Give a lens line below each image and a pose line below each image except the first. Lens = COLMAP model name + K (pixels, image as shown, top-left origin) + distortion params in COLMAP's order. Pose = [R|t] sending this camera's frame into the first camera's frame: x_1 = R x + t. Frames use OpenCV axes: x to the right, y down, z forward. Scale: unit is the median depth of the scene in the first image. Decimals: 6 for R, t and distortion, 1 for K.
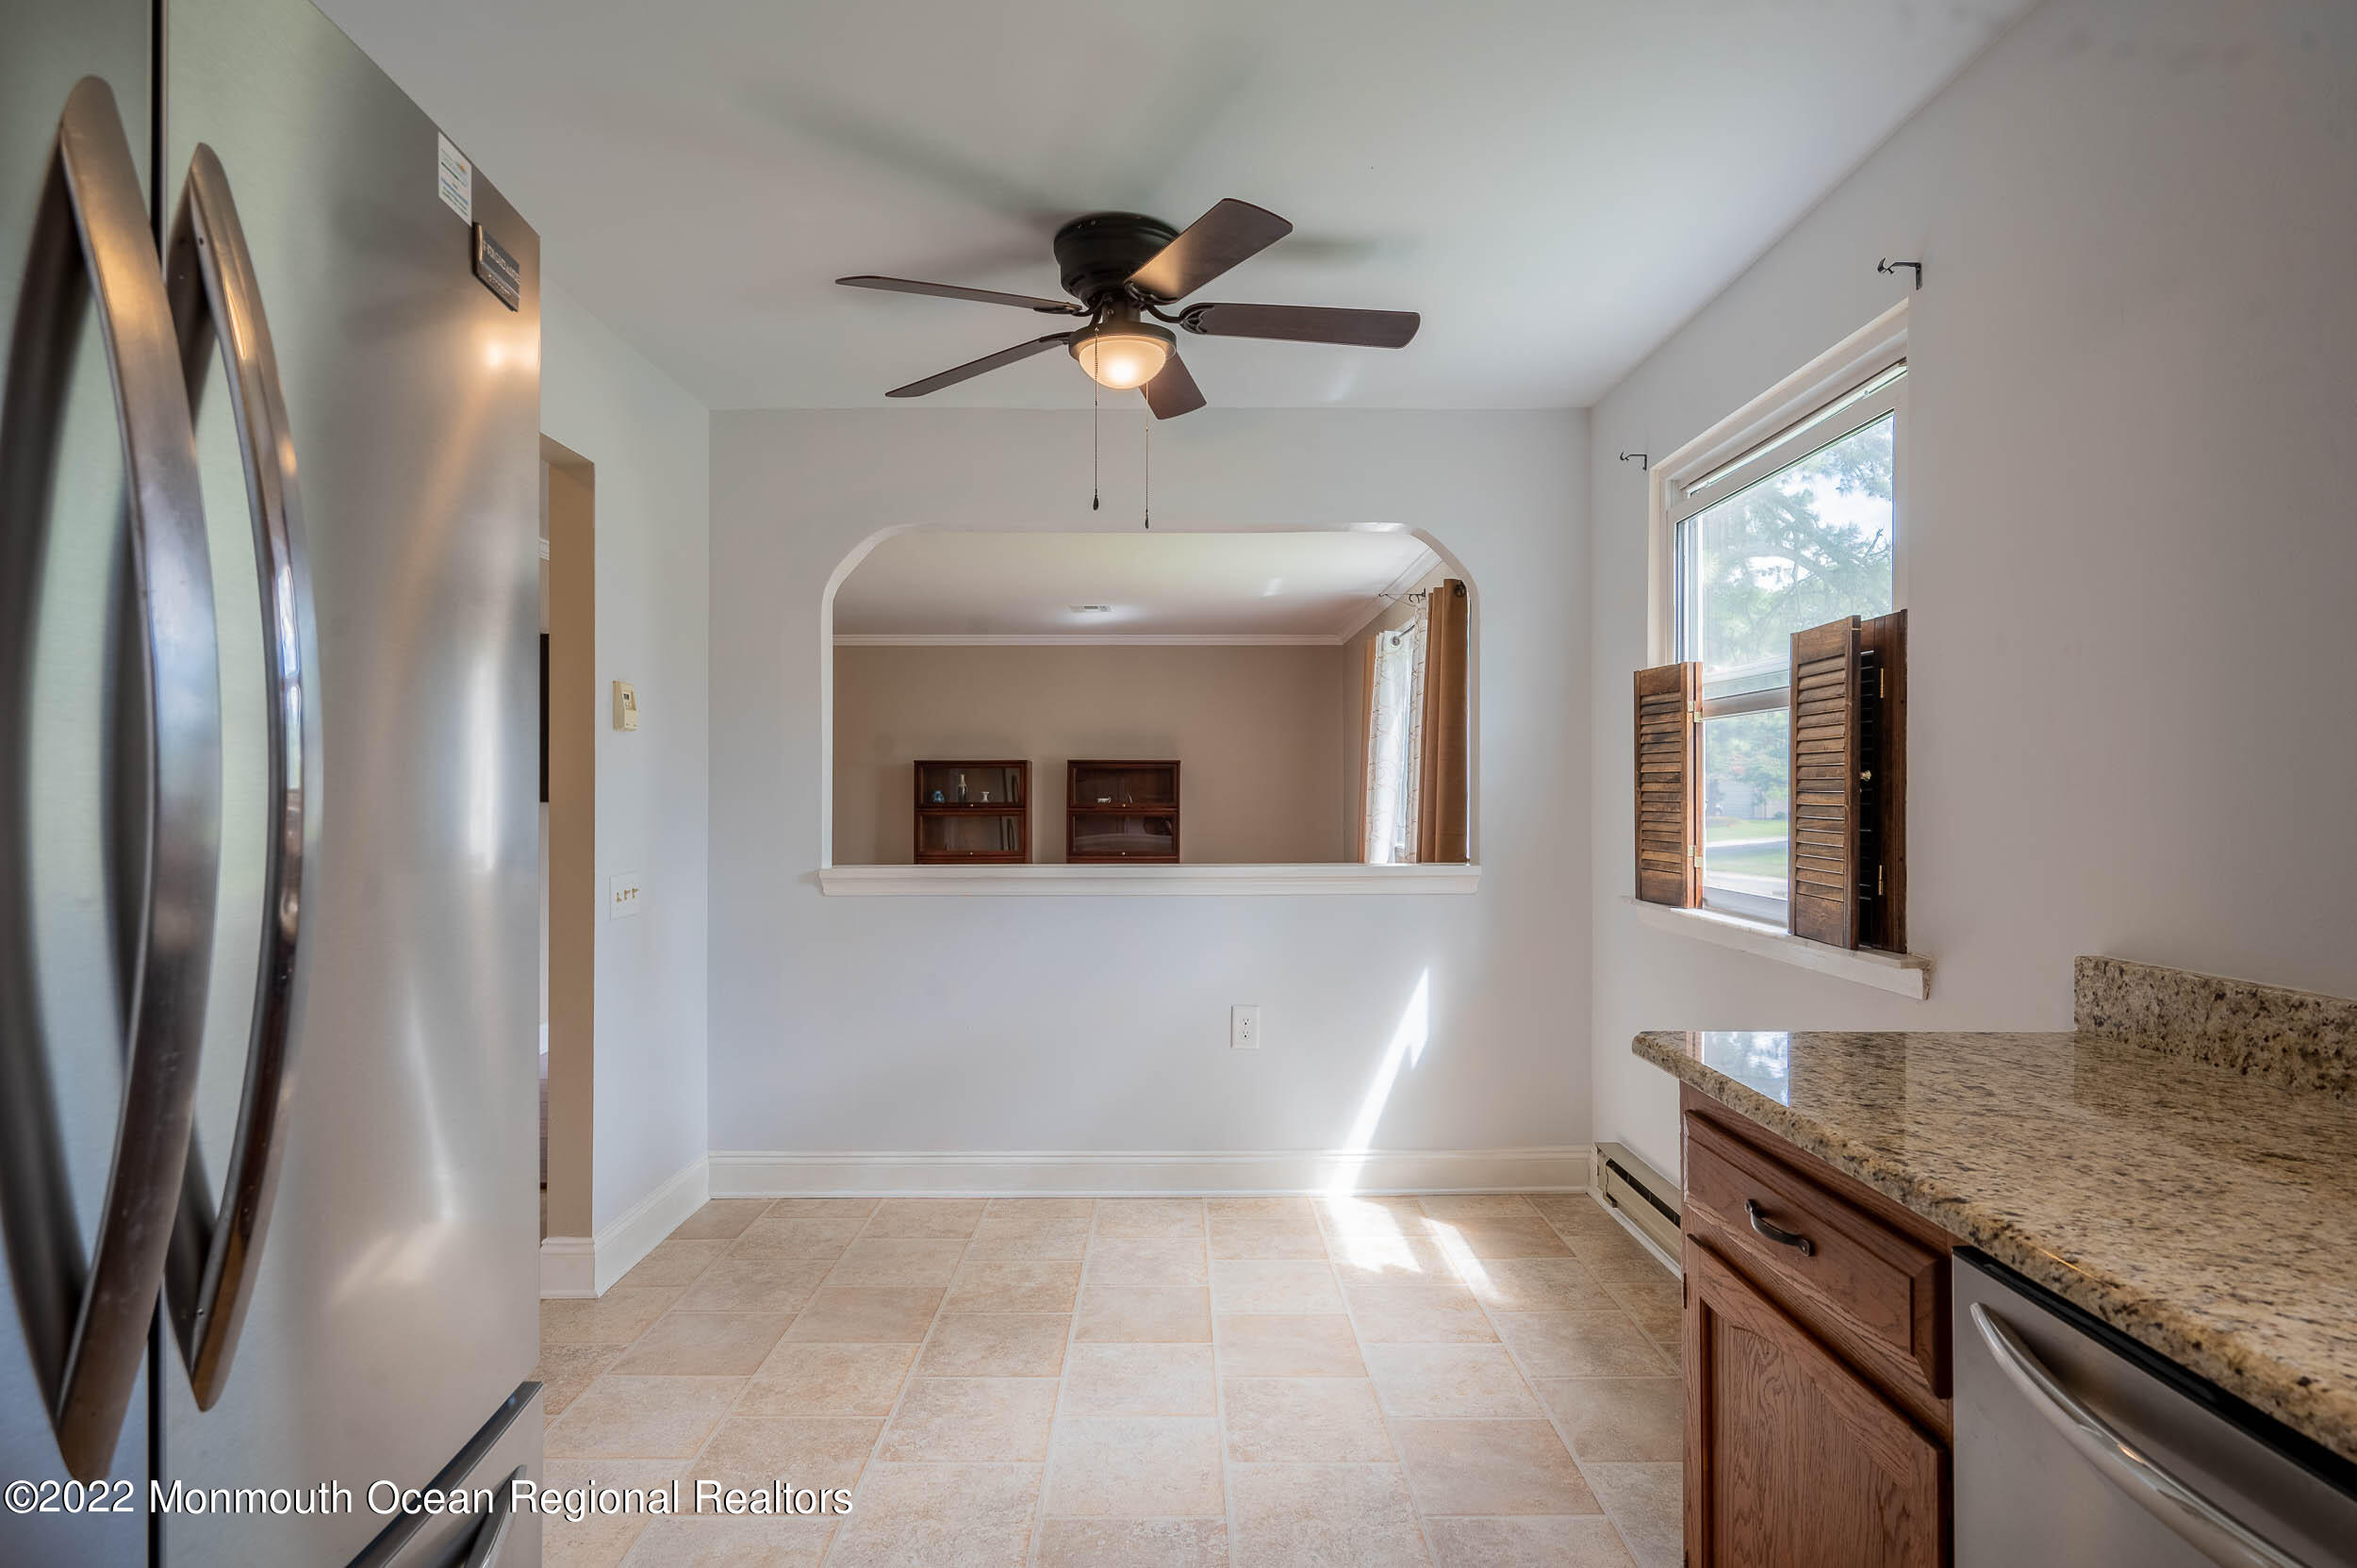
lens RADIAL K [[1167.5, 0, 1178.5], [0, 1167.5, 784.0], [0, 0, 1]] dist [-0.000125, -0.000011]
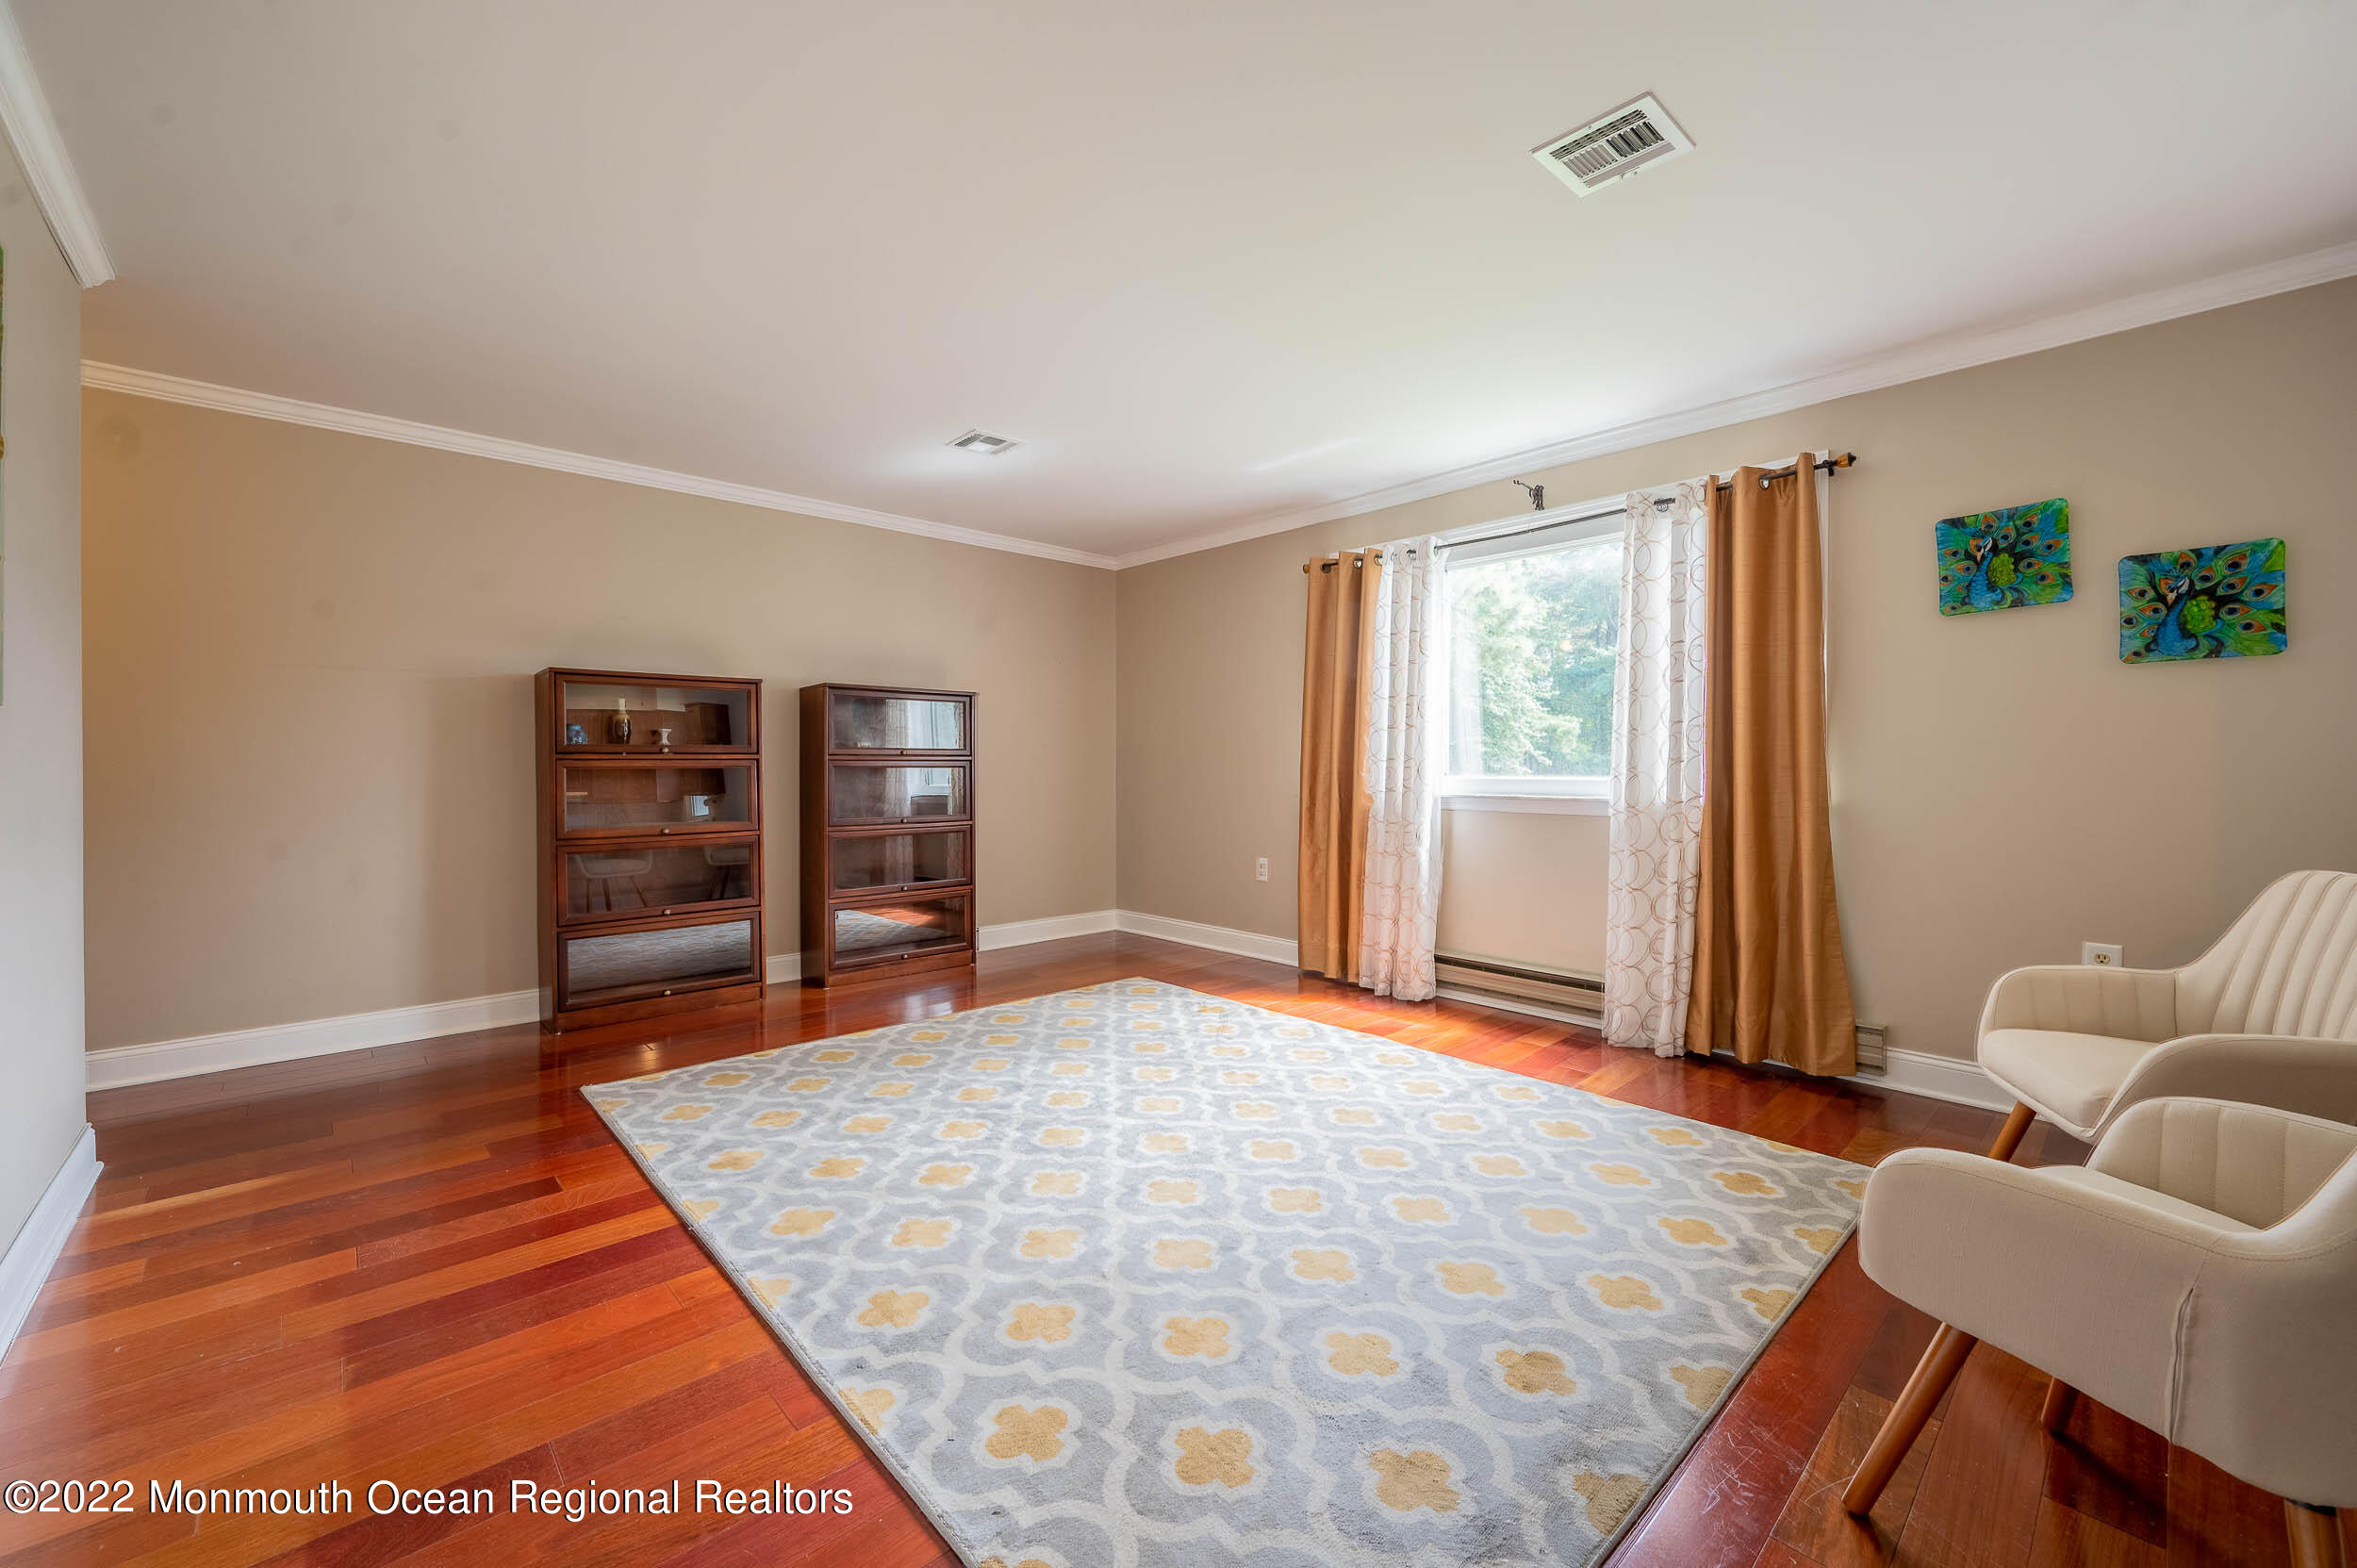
lens RADIAL K [[938.1, 0, 1173.6], [0, 938.1, 781.5], [0, 0, 1]] dist [-0.001587, 0.000147]
pose [[0.740092, -0.006635, 0.672473, -1.184907], [-0.010198, 0.999726, 0.021087, 0.084323], [-0.672428, -0.022464, 0.739822, 1.923575]]
